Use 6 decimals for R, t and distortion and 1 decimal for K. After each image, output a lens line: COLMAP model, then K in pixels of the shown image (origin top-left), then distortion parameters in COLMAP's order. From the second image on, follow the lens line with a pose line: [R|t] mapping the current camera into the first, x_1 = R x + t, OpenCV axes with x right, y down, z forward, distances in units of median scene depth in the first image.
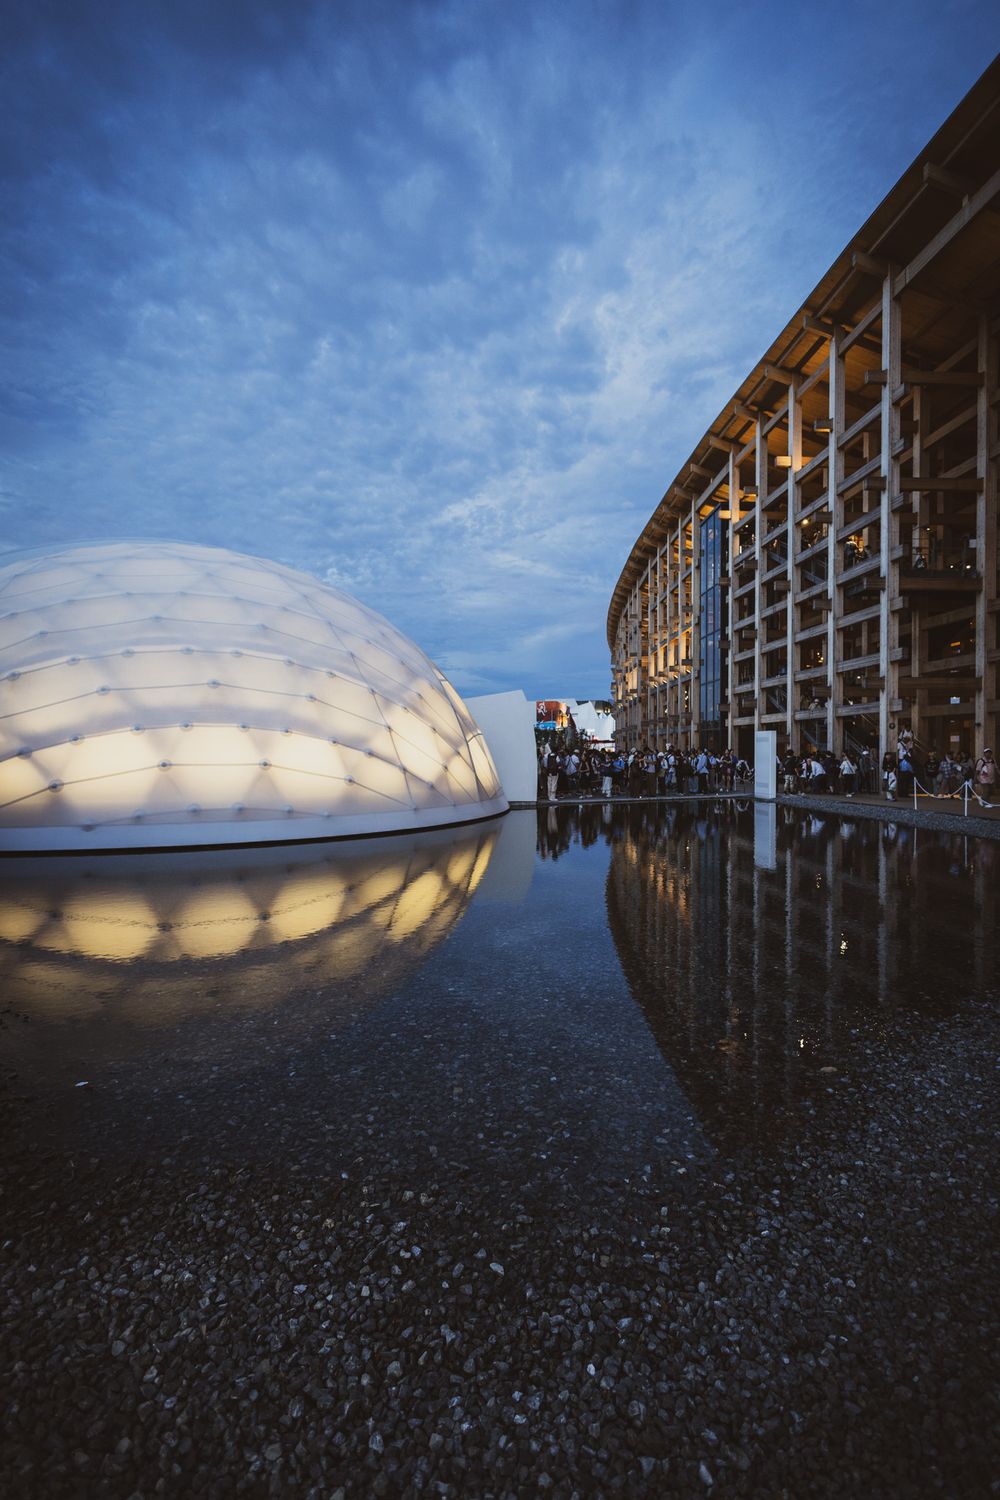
lens RADIAL K [[692.6, 0, 491.7], [0, 692.6, 751.8], [0, 0, 1]] dist [0.015749, -0.003751]
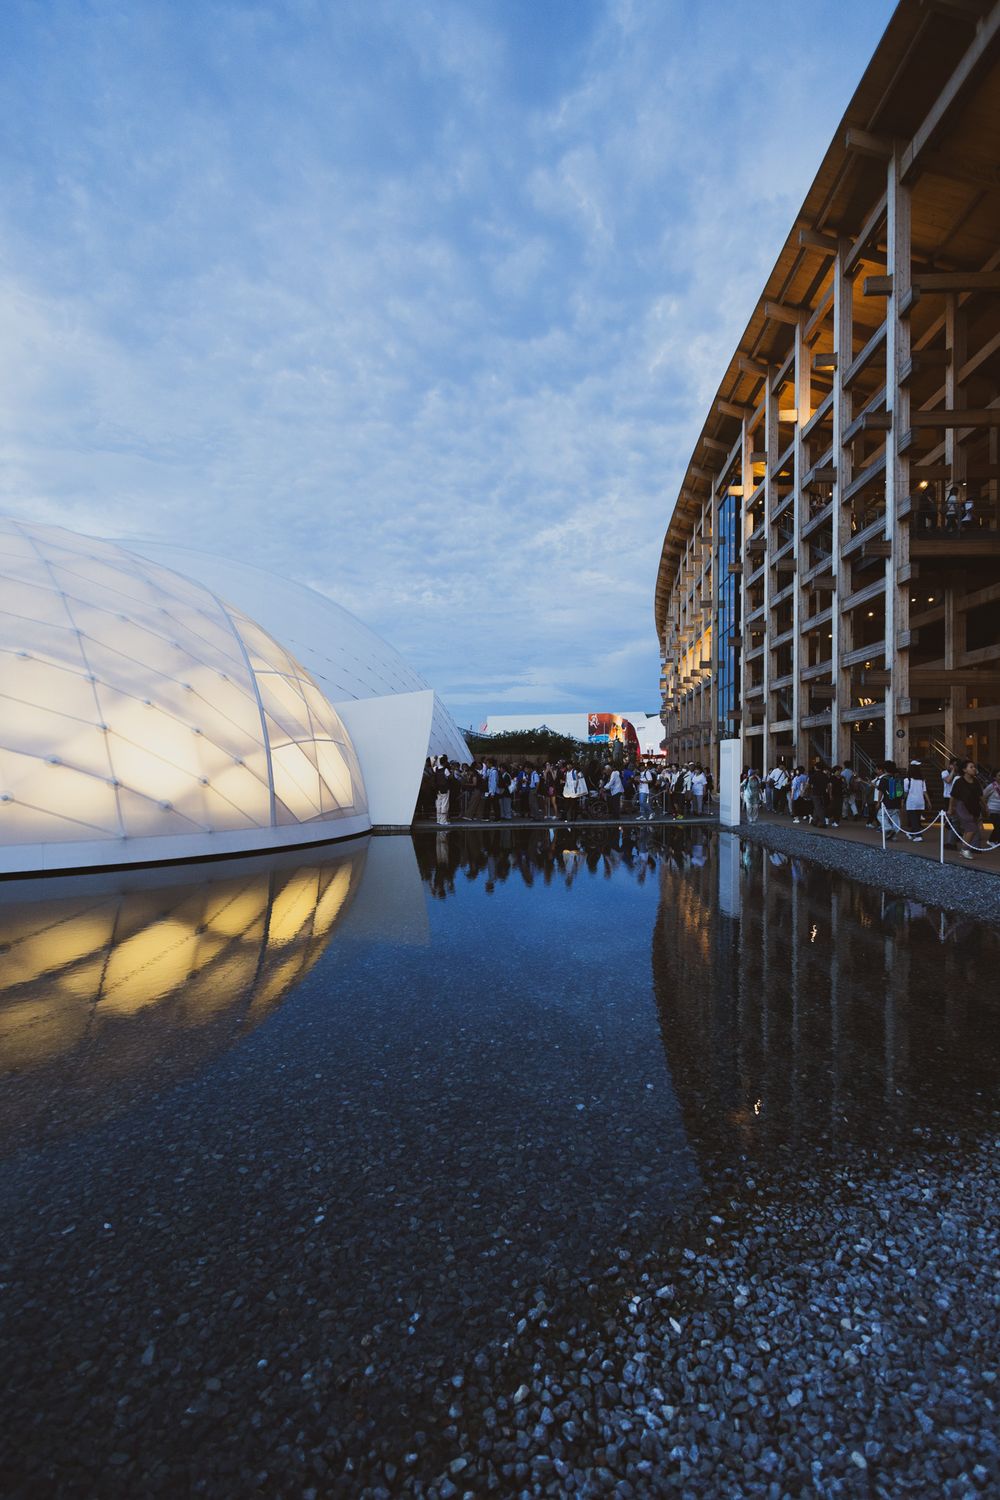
lens RADIAL K [[630.7, 0, 500.3], [0, 630.7, 752.1], [0, 0, 1]] dist [-0.026708, 0.002818]
pose [[0.988115, 0.012202, -0.153230, 0.179353], [-0.014203, 0.999827, -0.011970, -0.003081], [0.153057, 0.014004, 0.988118, 0.193840]]
